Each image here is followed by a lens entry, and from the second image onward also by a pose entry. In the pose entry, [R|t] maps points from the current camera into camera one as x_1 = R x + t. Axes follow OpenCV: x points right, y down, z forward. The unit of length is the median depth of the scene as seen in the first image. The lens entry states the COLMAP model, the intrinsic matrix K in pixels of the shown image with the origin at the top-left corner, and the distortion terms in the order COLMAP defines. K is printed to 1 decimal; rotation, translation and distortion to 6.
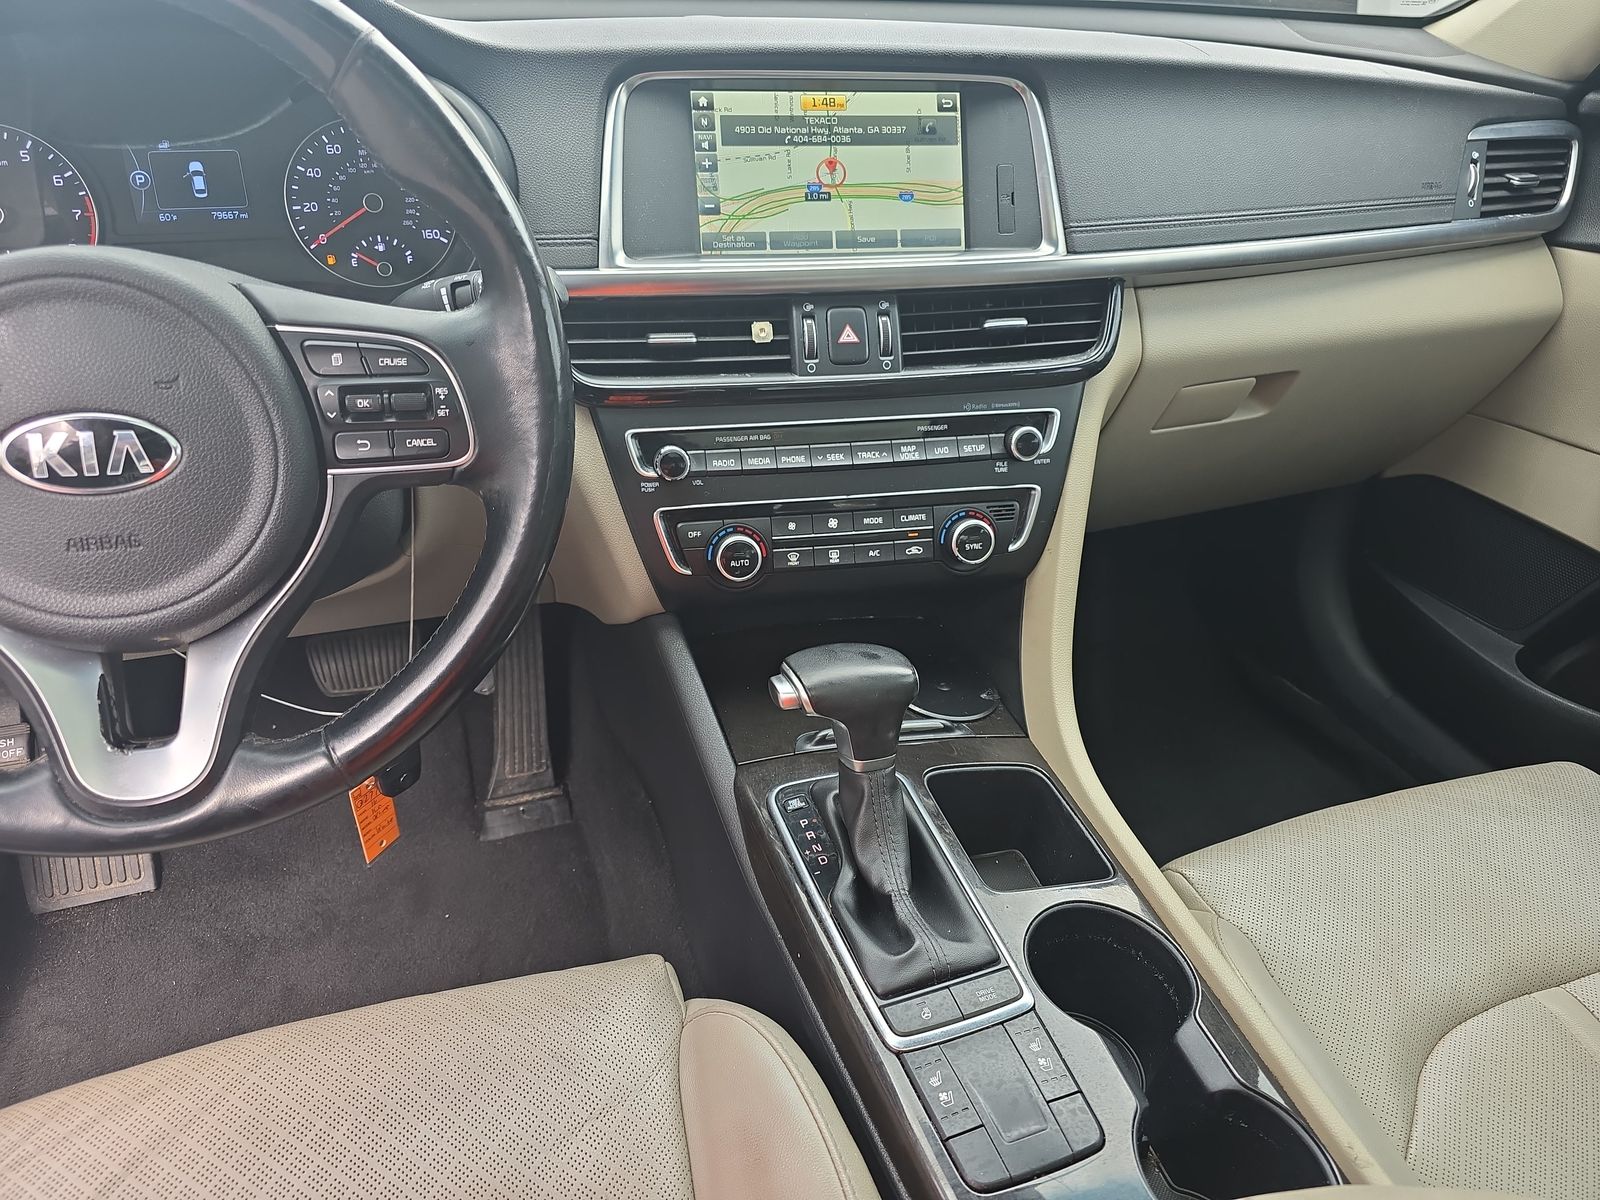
lens RADIAL K [[1088.9, 0, 787.0], [0, 1088.9, 616.1], [0, 0, 1]] dist [0.042629, -0.043279]
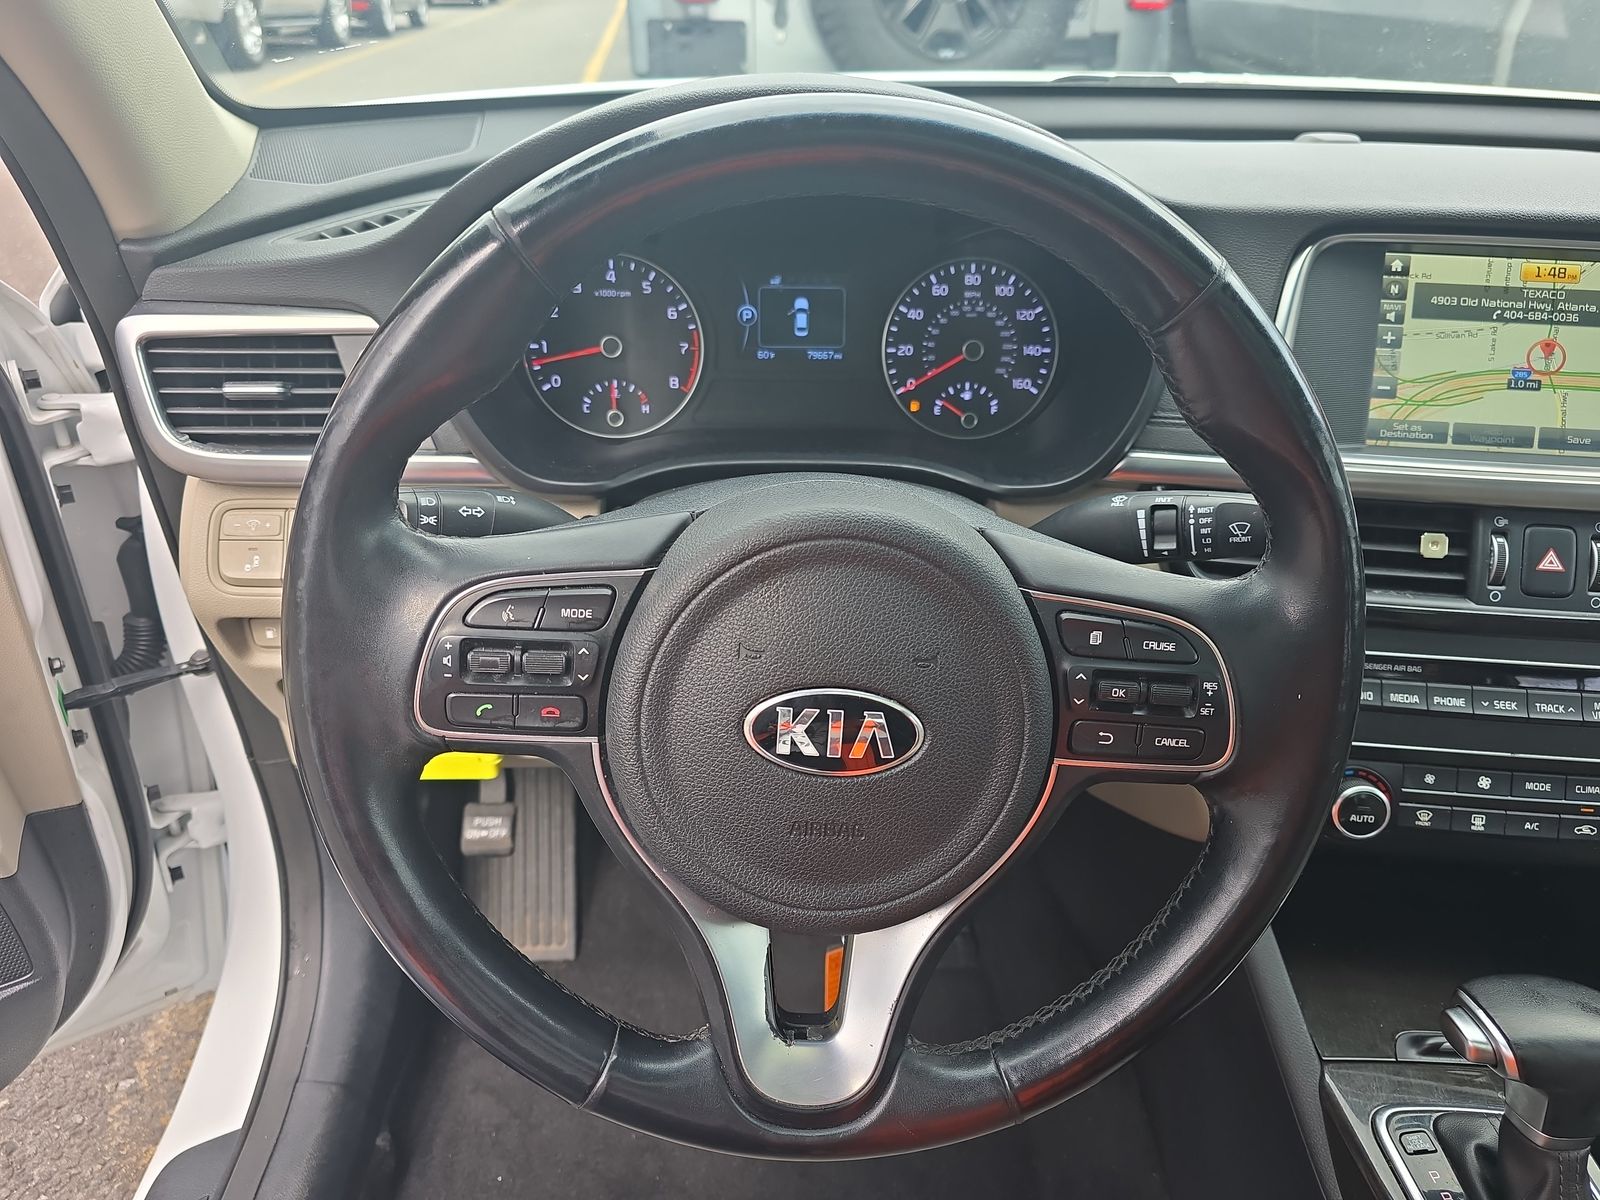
lens RADIAL K [[1088.9, 0, 789.8], [0, 1088.9, 608.8], [0, 0, 1]] dist [0.042629, -0.043279]
pose [[0.962347, 0.136558, -0.235033, -0.286557], [-0.140560, 0.990072, -0.000278, -0.144320], [0.232661, 0.033304, 0.971987, 0.087055]]
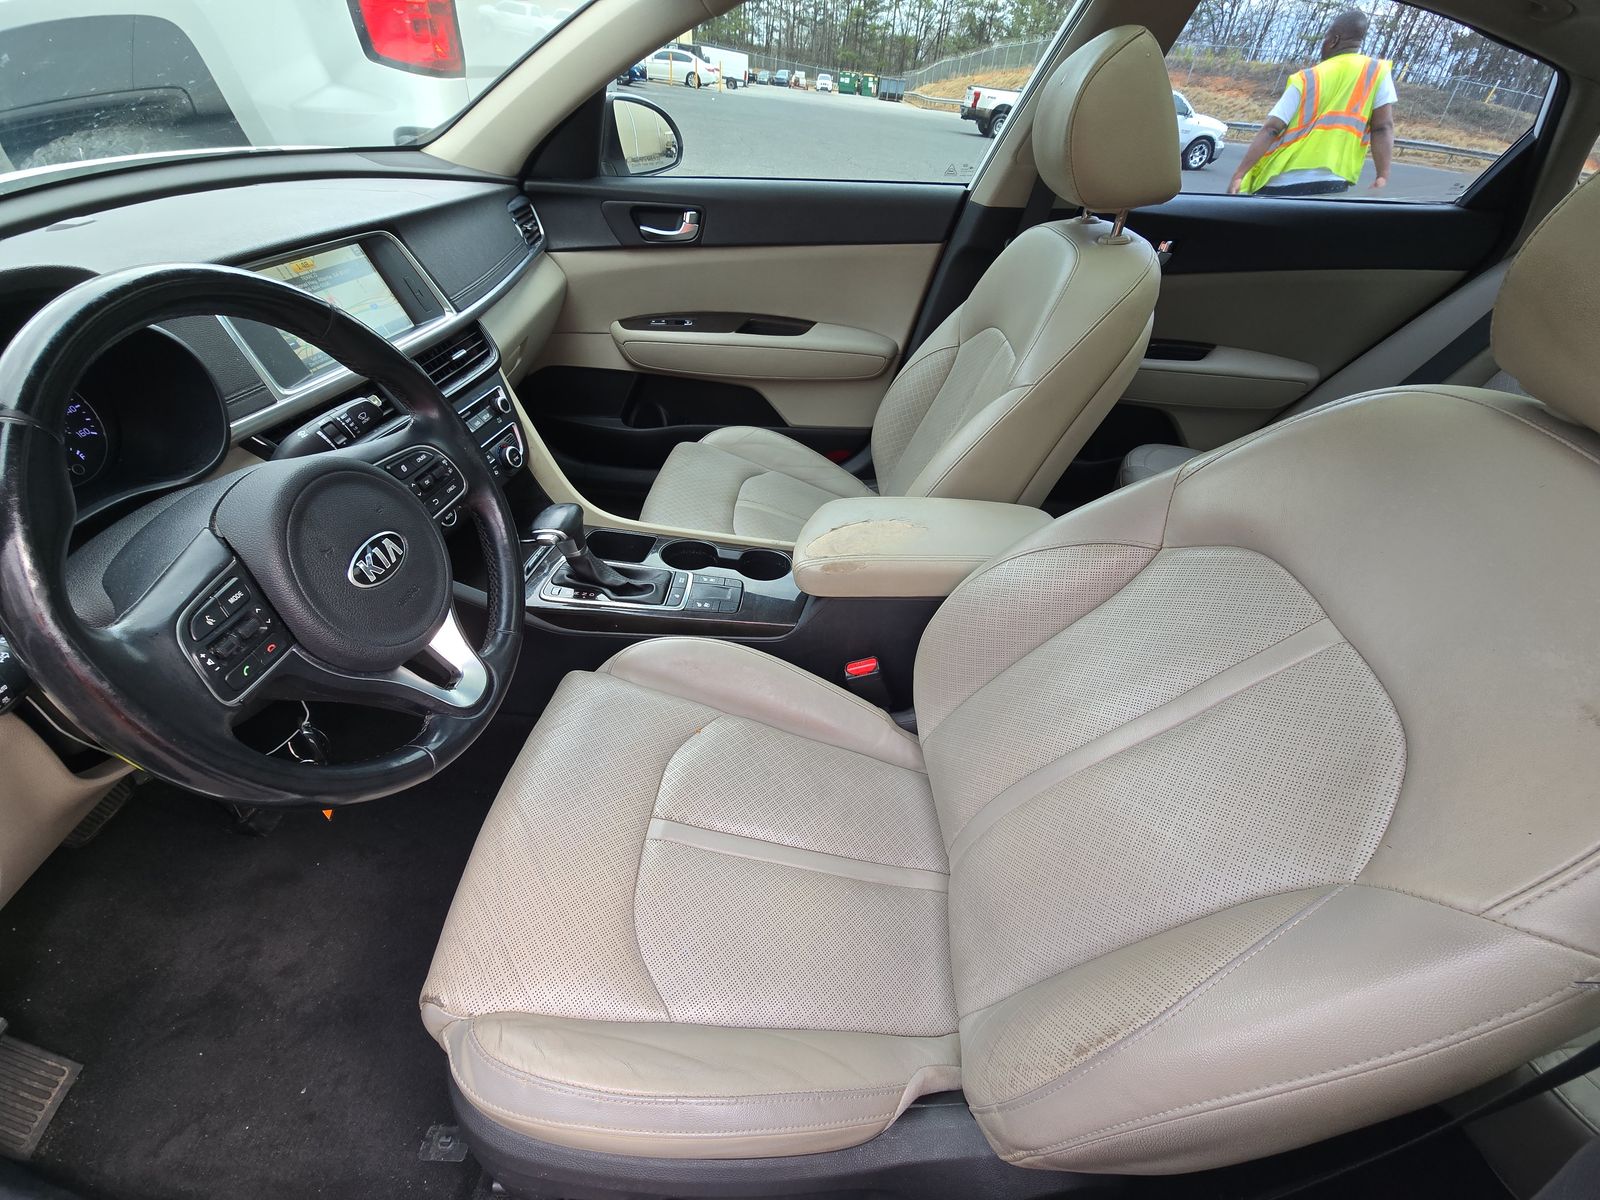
lens RADIAL K [[643.9, 0, 804.6], [0, 643.9, 606.5], [0, 0, 1]] dist [-0.001735, -0.000232]
pose [[0.367705, -0.602734, 0.708170, -0.721718], [0.435898, 0.784392, 0.441274, -0.152524], [-0.821454, 0.146431, 0.551155, -0.126913]]
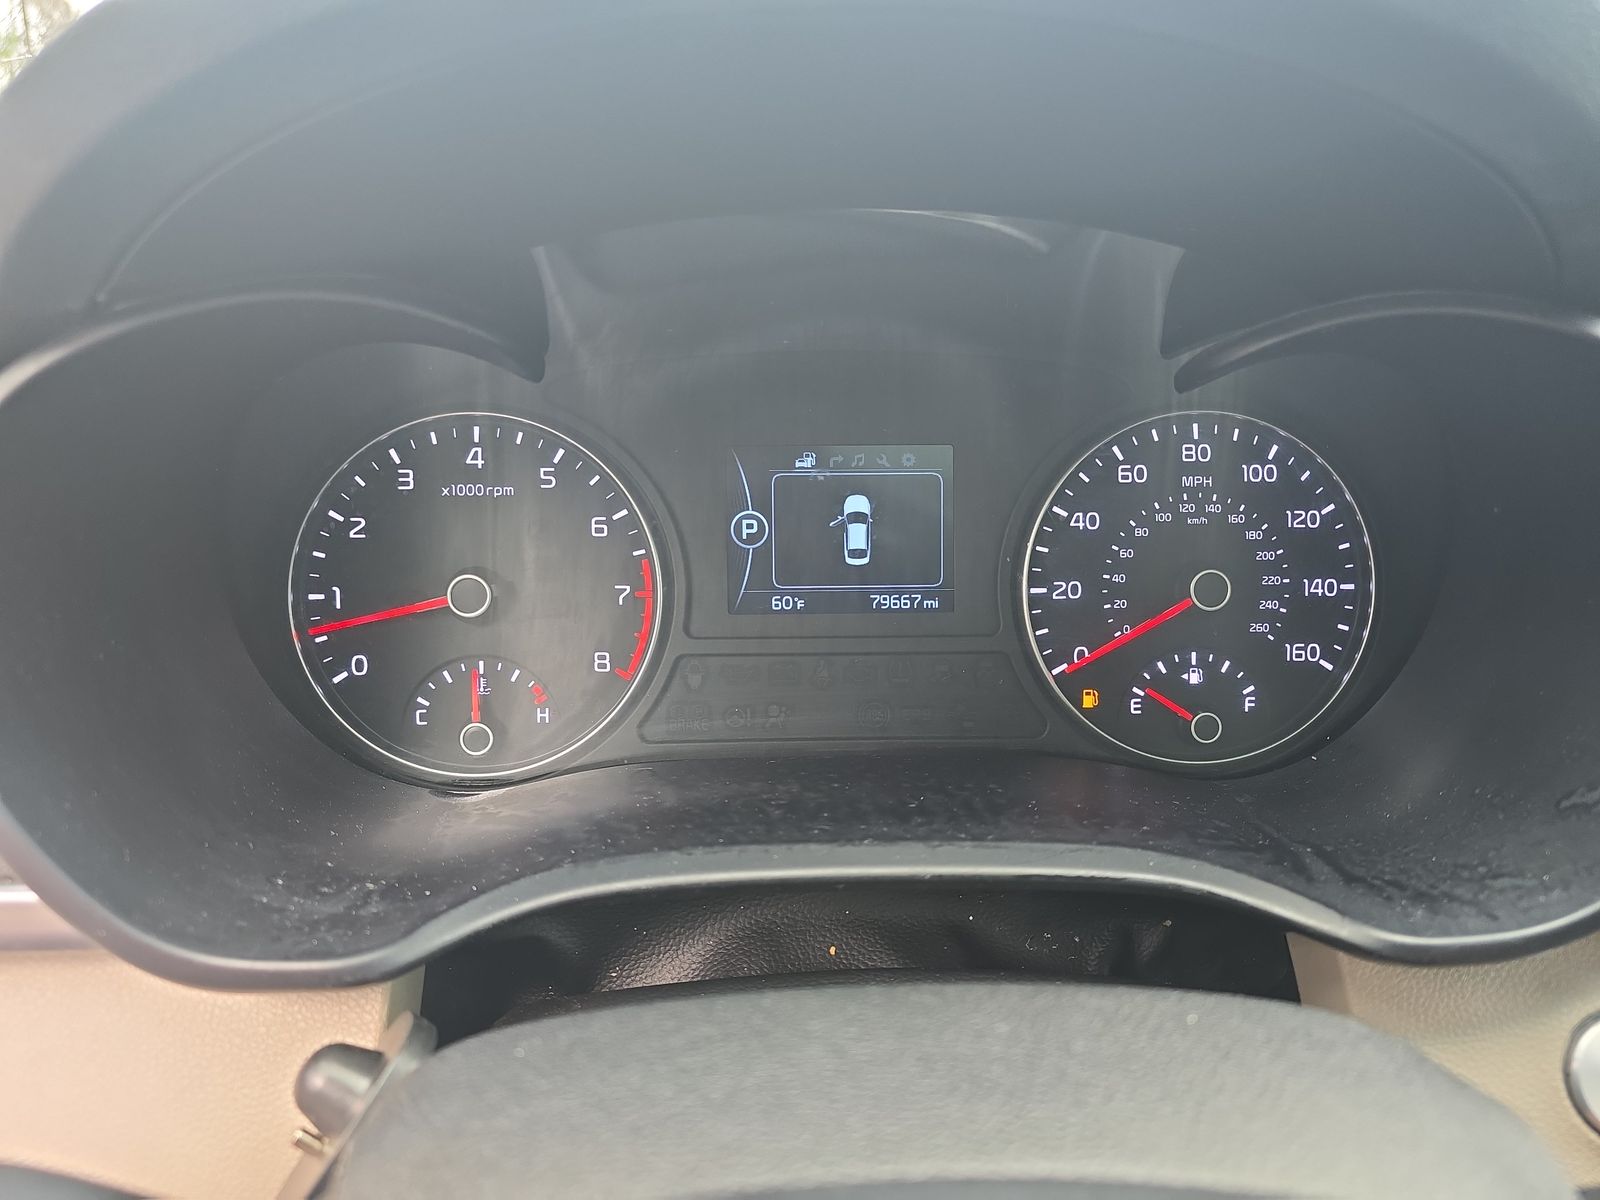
lens RADIAL K [[1088.9, 0, 796.9], [0, 1088.9, 613.0], [0, 0, 1]] dist [0.042629, -0.043279]
pose [[0.963963, 0.070130, -0.256625, -0.433927], [-0.123518, 0.972337, -0.198253, -0.262923], [0.235623, 0.222806, 0.945959, 0.550248]]
